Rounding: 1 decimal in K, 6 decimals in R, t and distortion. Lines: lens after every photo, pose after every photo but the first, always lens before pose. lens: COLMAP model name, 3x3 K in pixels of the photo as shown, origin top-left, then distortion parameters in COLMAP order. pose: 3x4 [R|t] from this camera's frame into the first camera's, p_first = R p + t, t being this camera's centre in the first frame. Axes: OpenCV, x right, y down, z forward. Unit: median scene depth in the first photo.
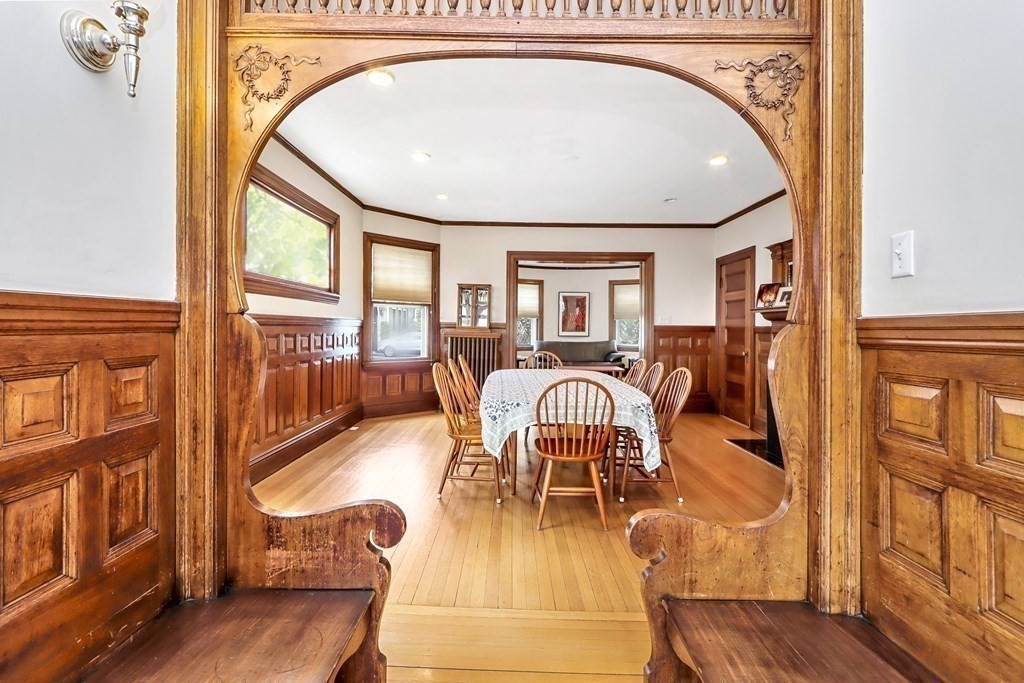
lens RADIAL K [[481.2, 0, 511.0], [0, 481.2, 333.9], [0, 0, 1]] dist [0.002769, -0.000419]
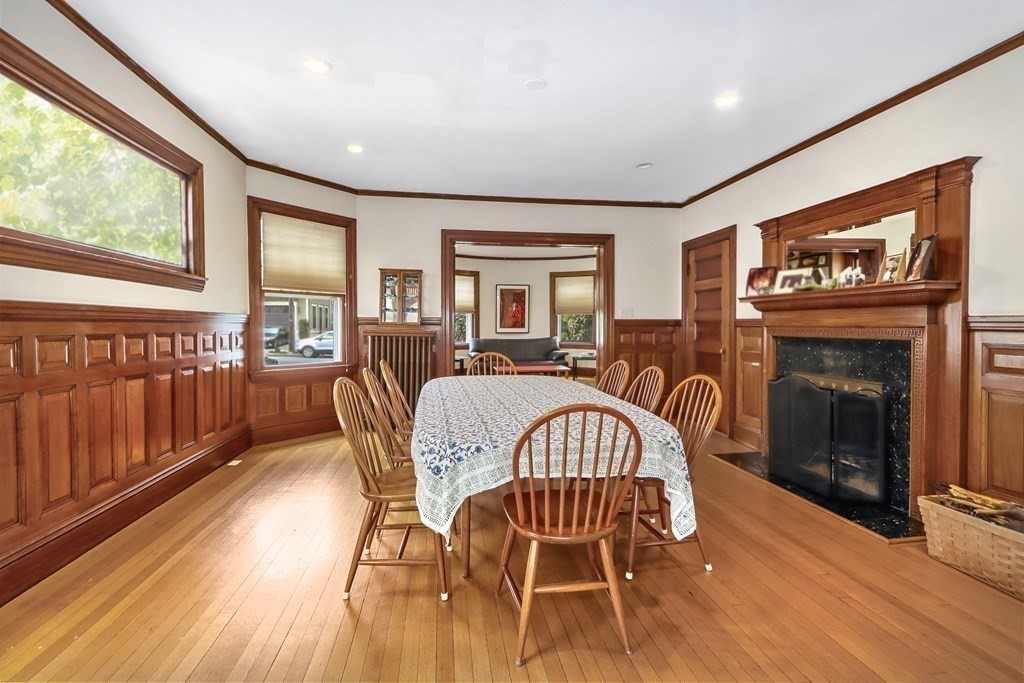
lens RADIAL K [[481.2, 0, 512.7], [0, 481.2, 337.7], [0, 0, 1]] dist [0.002769, -0.000419]
pose [[0.988762, -0.012588, 0.148966, -0.016102], [0.010459, 0.999832, 0.015068, 0.000582], [-0.149131, -0.013340, 0.988728, 0.218456]]
